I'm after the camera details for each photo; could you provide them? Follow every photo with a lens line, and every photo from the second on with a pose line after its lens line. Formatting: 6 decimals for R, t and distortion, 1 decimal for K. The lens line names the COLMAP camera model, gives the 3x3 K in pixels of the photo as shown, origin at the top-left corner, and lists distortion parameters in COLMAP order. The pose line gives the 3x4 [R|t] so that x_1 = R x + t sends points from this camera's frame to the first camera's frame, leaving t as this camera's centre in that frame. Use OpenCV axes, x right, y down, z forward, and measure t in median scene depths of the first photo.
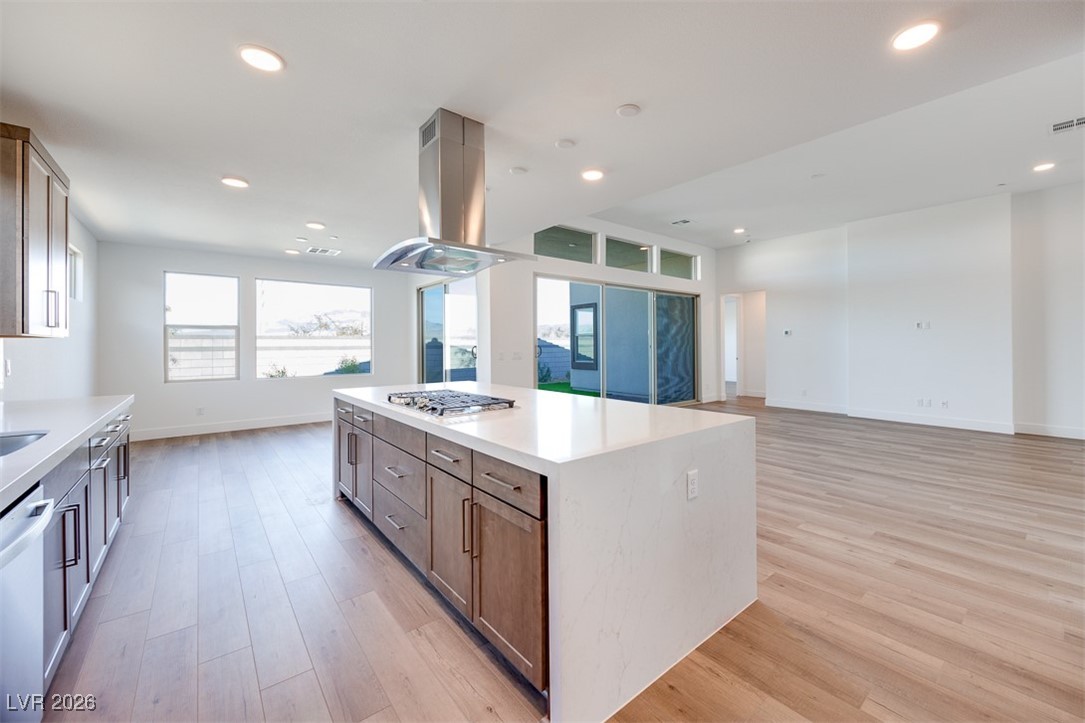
lens RADIAL K [[438.0, 0, 577.6], [0, 438.0, 341.2], [0, 0, 1]] dist [-0.000427, -0.000065]
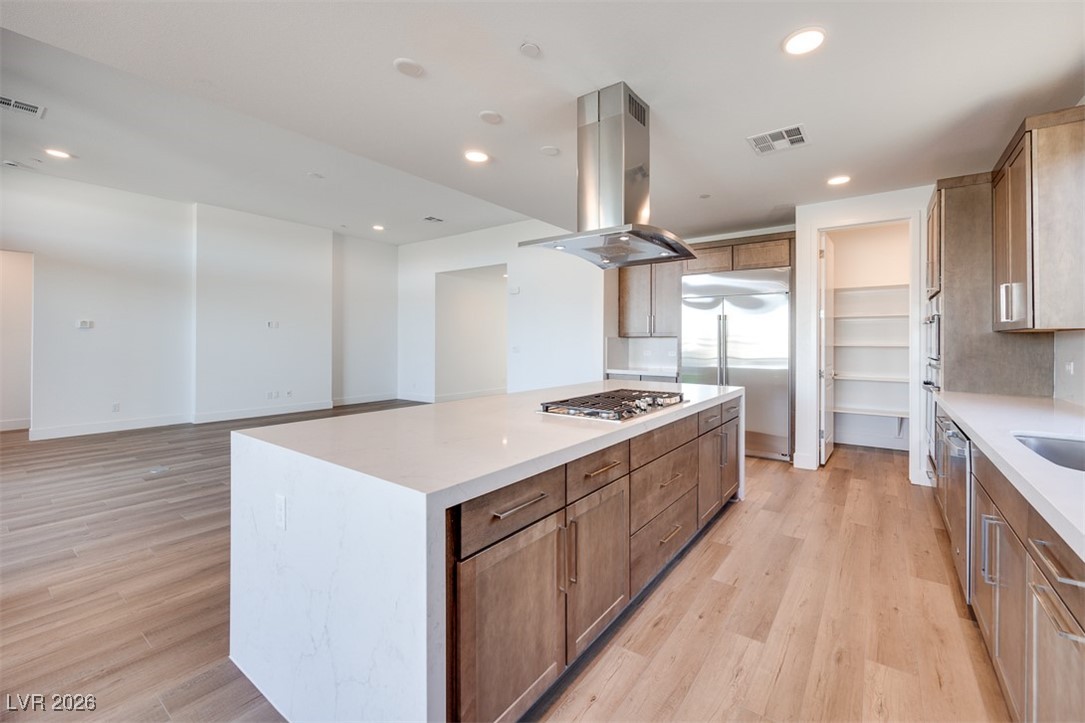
lens RADIAL K [[438.0, 0, 577.6], [0, 438.0, 341.2], [0, 0, 1]] dist [-0.000427, -0.000065]
pose [[-0.245497, 0.006564, 0.969375, -1.033860], [-0.004705, 0.999957, -0.007962, 0.022491], [-0.969386, -0.006515, -0.245456, 1.168311]]
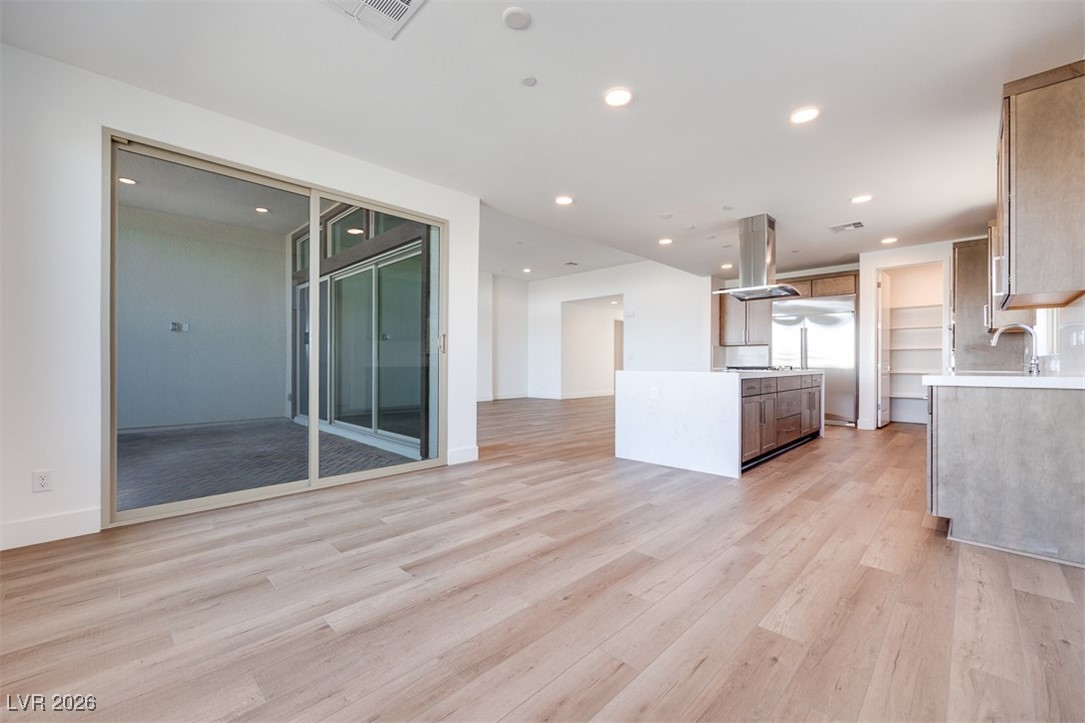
lens RADIAL K [[439.2, 0, 545.8], [0, 439.2, 366.4], [0, 0, 1]] dist [0.001761, 0.000259]
pose [[-0.082702, 0.001374, 0.996573, -1.839813], [-0.005041, 0.999986, -0.001797, 0.128193], [-0.996562, -0.005173, -0.082694, 1.833237]]
